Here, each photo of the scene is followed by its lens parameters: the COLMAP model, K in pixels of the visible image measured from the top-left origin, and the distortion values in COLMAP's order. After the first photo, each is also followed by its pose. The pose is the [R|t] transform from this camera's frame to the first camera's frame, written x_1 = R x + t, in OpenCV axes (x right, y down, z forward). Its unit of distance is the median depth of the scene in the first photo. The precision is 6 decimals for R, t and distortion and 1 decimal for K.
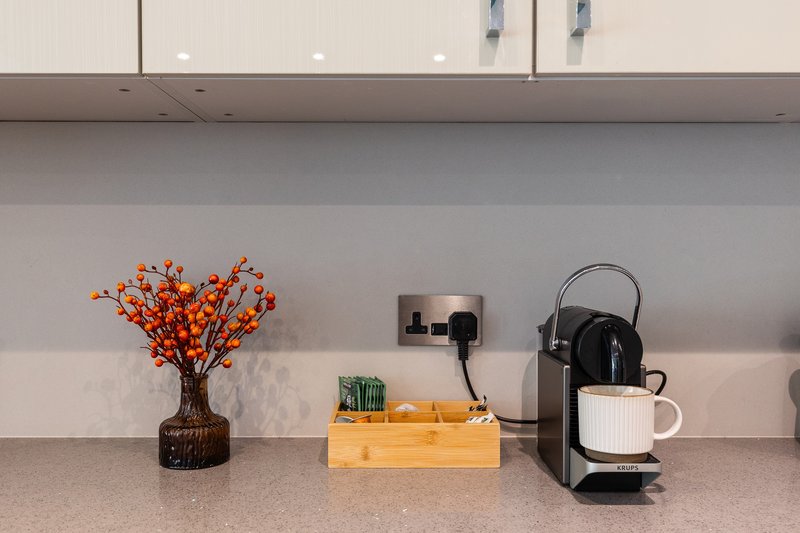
lens RADIAL K [[639.1, 0, 396.4], [0, 639.1, 264.9], [0, 0, 1]] dist [-0.000868, 0.003166]
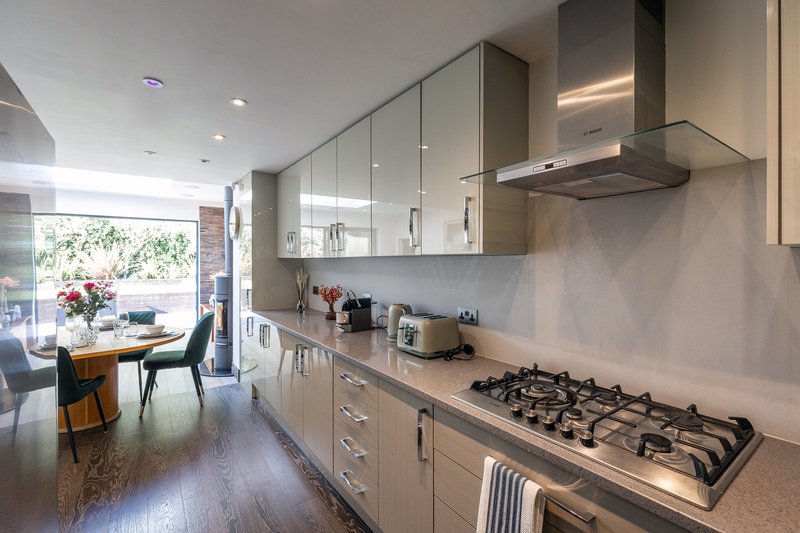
lens RADIAL K [[359.2, 0, 401.1], [0, 359.2, 267.2], [0, 0, 1]] dist [0.002902, -0.000893]
pose [[0.580178, 0.010850, -0.814418, 2.623375], [0.001078, 0.999900, 0.014090, -0.209214], [0.814489, -0.009053, 0.580108, -0.345614]]
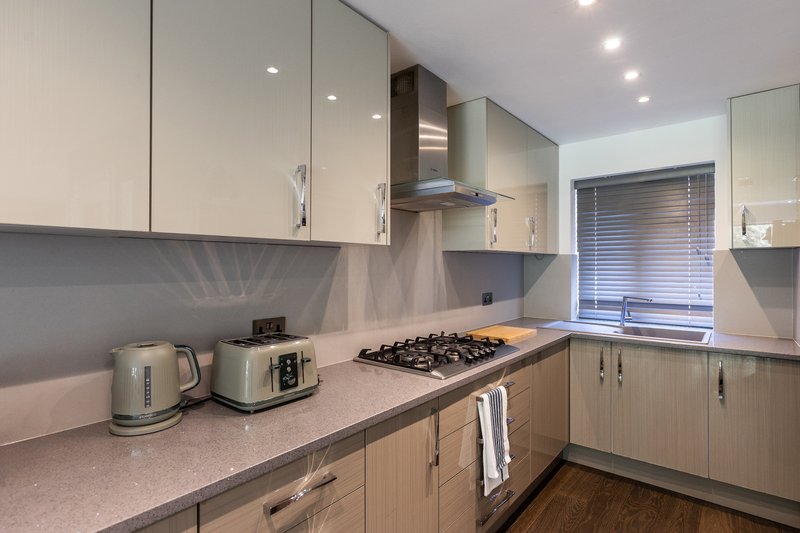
lens RADIAL K [[415.8, 0, 403.0], [0, 415.8, 261.8], [0, 0, 1]] dist [0.007611, -0.002582]
pose [[0.631906, 0.005176, 0.775028, 0.266897], [-0.002093, 0.999985, -0.004972, -0.166847], [-0.775042, 0.001520, 0.631908, -0.337621]]
